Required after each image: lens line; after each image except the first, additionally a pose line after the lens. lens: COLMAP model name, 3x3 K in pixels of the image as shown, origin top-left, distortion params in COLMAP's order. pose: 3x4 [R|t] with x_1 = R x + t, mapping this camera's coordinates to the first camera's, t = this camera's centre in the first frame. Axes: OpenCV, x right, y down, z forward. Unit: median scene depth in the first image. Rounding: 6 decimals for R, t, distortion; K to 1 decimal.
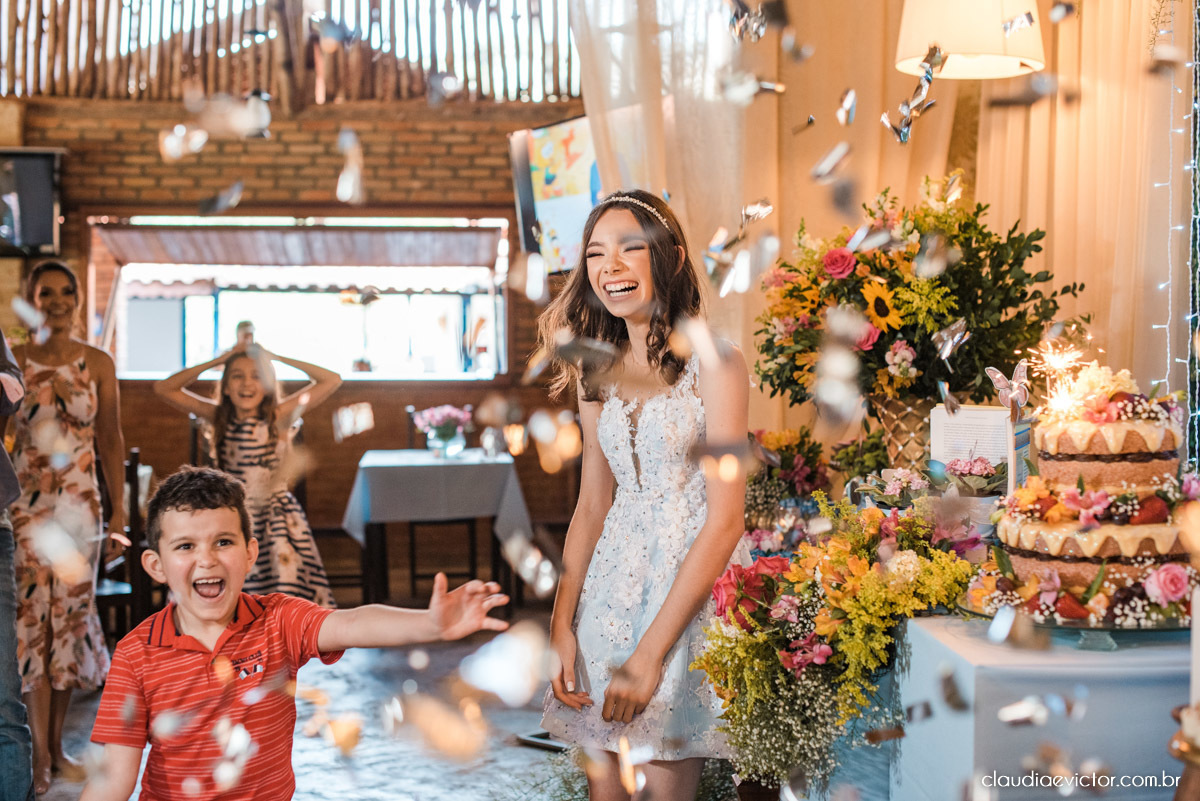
lens RADIAL K [[1818.1, 0, 600.0], [0, 1818.1, 400.5], [0, 0, 1]] dist [-0.166367, 0.215719]
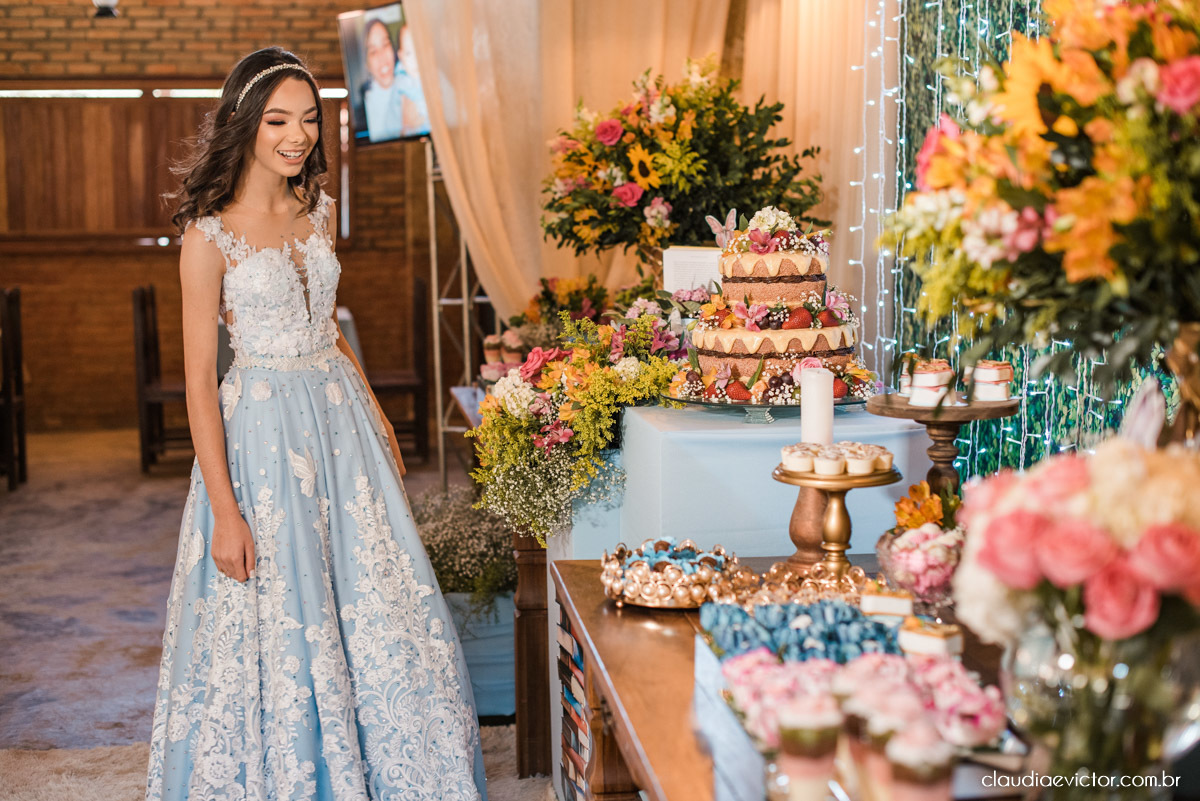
lens RADIAL K [[1850.5, 0, 600.0], [0, 1850.5, 400.5], [0, 0, 1]] dist [-0.070041, -0.144423]
pose [[0.997158, -0.014528, 0.073927, 0.035576], [0.009344, 0.997504, 0.069995, 0.015057], [-0.074759, -0.069105, 0.994804, -0.226420]]
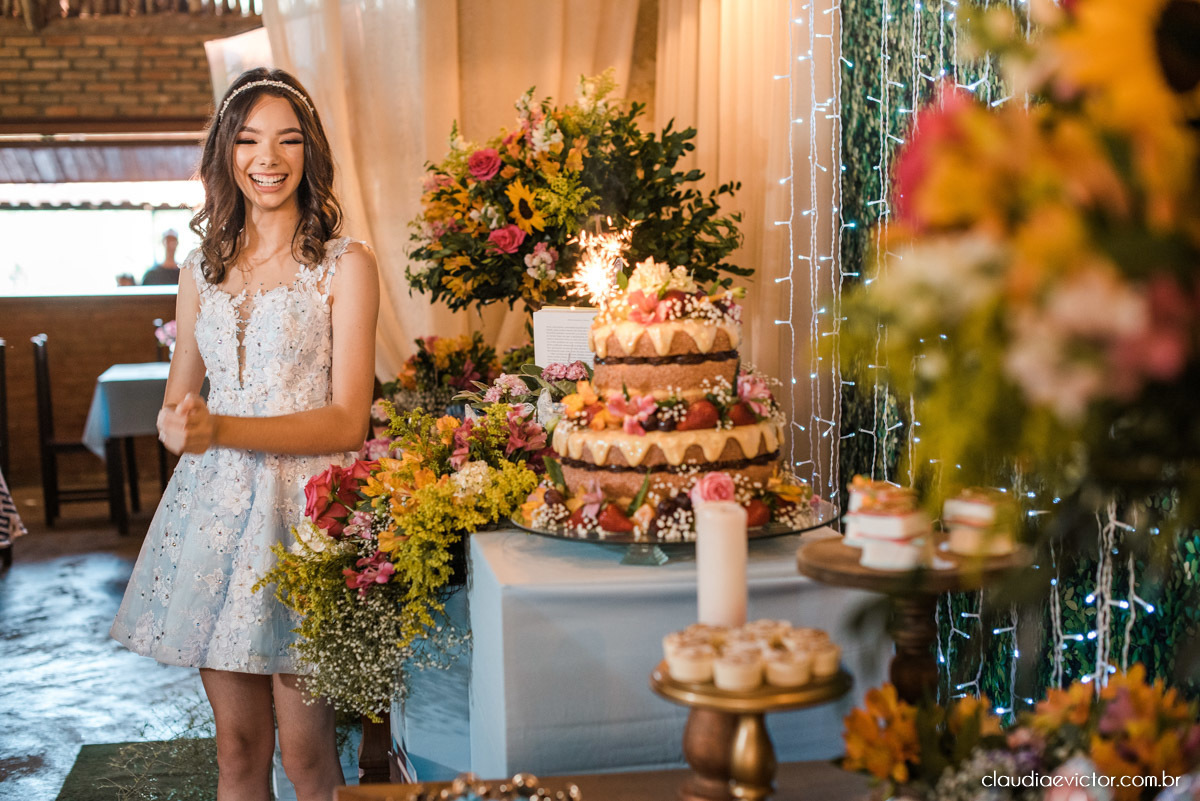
lens RADIAL K [[1726.7, 0, 623.1], [0, 1726.7, 402.5], [0, 0, 1]] dist [-0.157760, 0.146332]
pose [[0.993156, -0.025085, 0.114070, 0.102168], [0.018775, 0.998251, 0.056060, 0.001868], [-0.115277, -0.053535, 0.991890, 0.065606]]
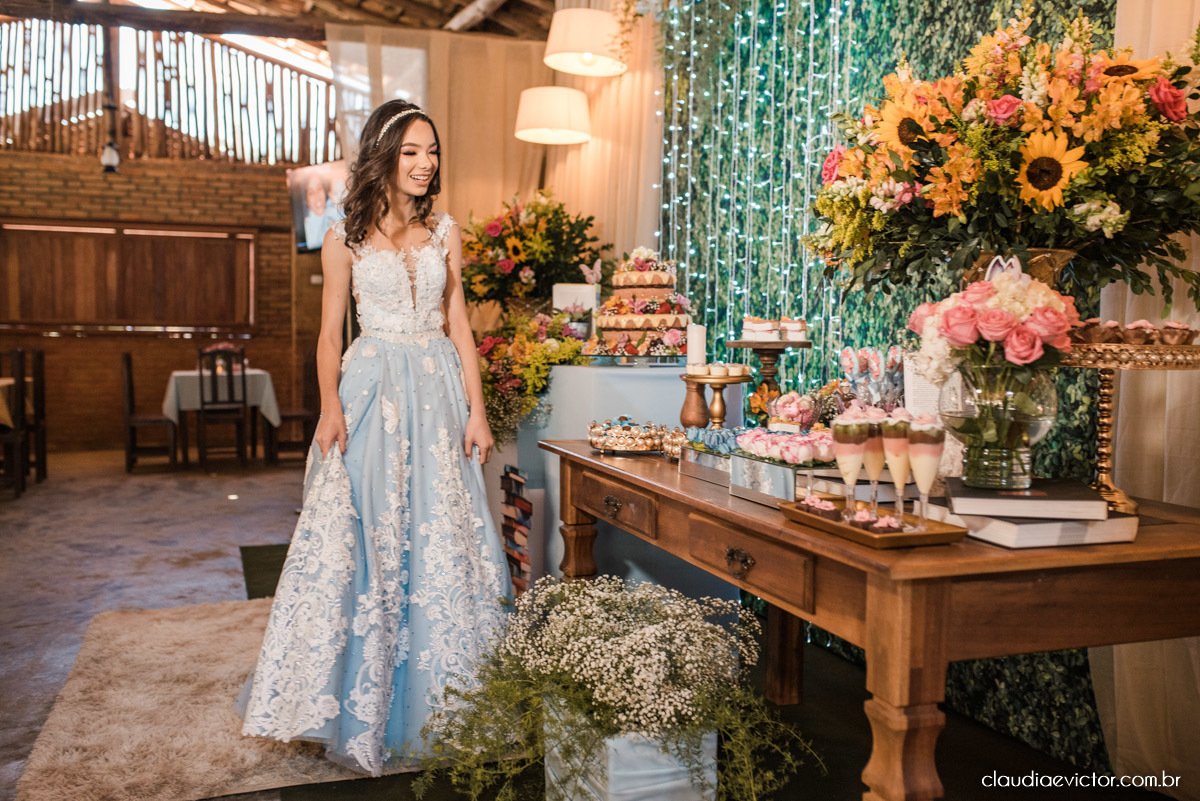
lens RADIAL K [[1154.7, 0, 600.0], [0, 1154.7, 400.5], [0, 0, 1]] dist [-0.059153, 0.086784]
pose [[0.958533, -0.008935, 0.284842, -0.122893], [0.005203, 0.999890, 0.013858, 0.098963], [-0.284935, -0.011802, 0.958474, -0.252361]]
